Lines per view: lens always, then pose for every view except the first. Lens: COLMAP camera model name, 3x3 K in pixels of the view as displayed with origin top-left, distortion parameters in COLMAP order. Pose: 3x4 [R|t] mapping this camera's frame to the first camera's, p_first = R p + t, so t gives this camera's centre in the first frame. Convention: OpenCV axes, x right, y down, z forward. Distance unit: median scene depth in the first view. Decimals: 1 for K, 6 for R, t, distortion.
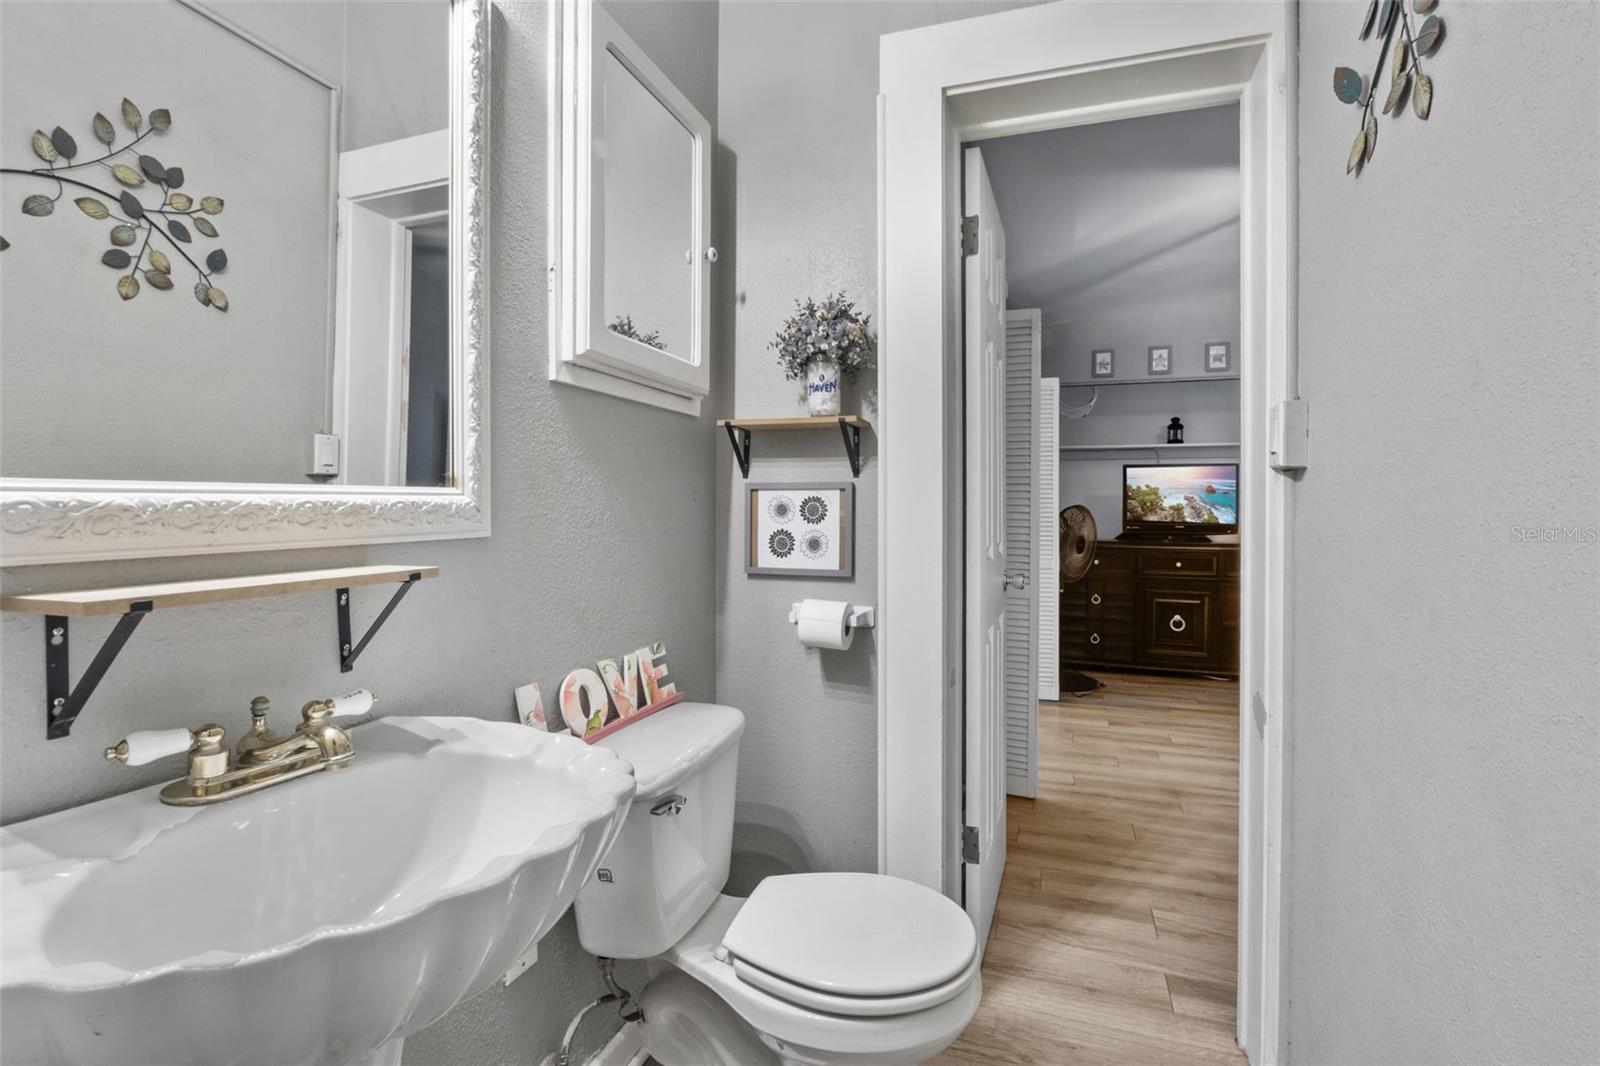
lens RADIAL K [[714.0, 0, 804.6], [0, 714.0, 521.8], [0, 0, 1]] dist [0.002220, 0.000315]
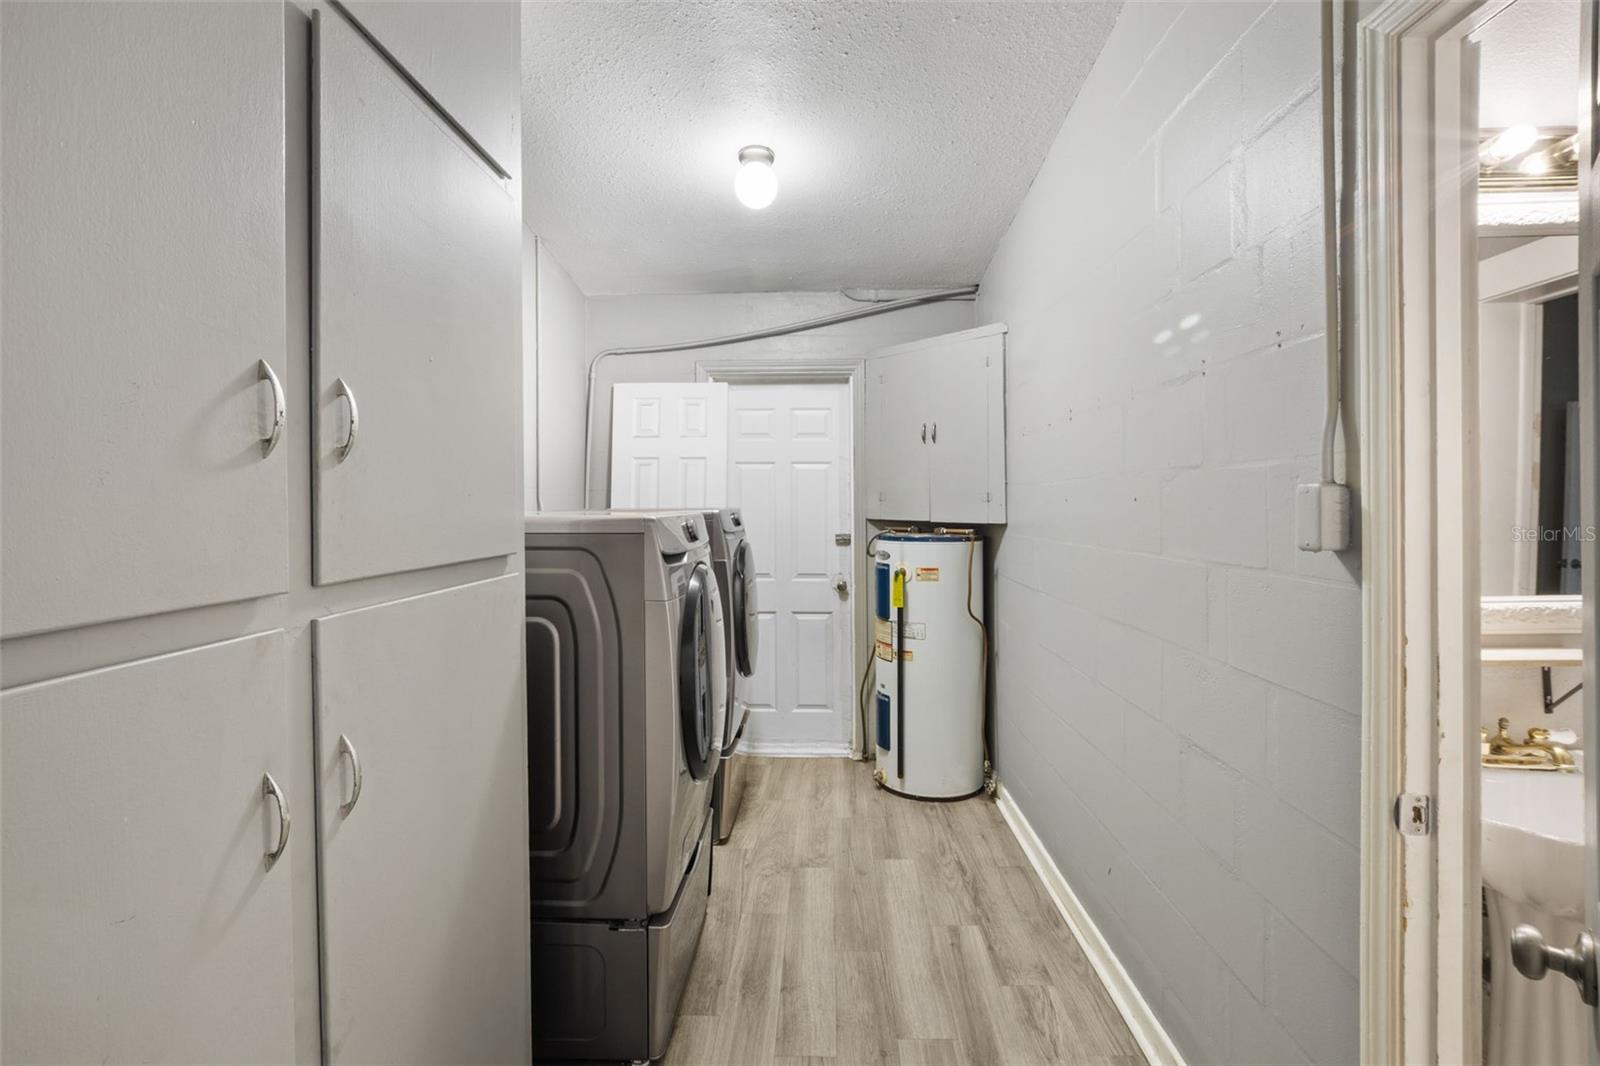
lens RADIAL K [[714.0, 0, 796.8], [0, 714.0, 521.1], [0, 0, 1]] dist [0.002220, 0.000315]
pose [[0.308419, 0.008650, -0.951211, 0.399597], [-0.001648, 0.999962, 0.008559, -0.261036], [0.951249, -0.001073, 0.308422, -1.232253]]
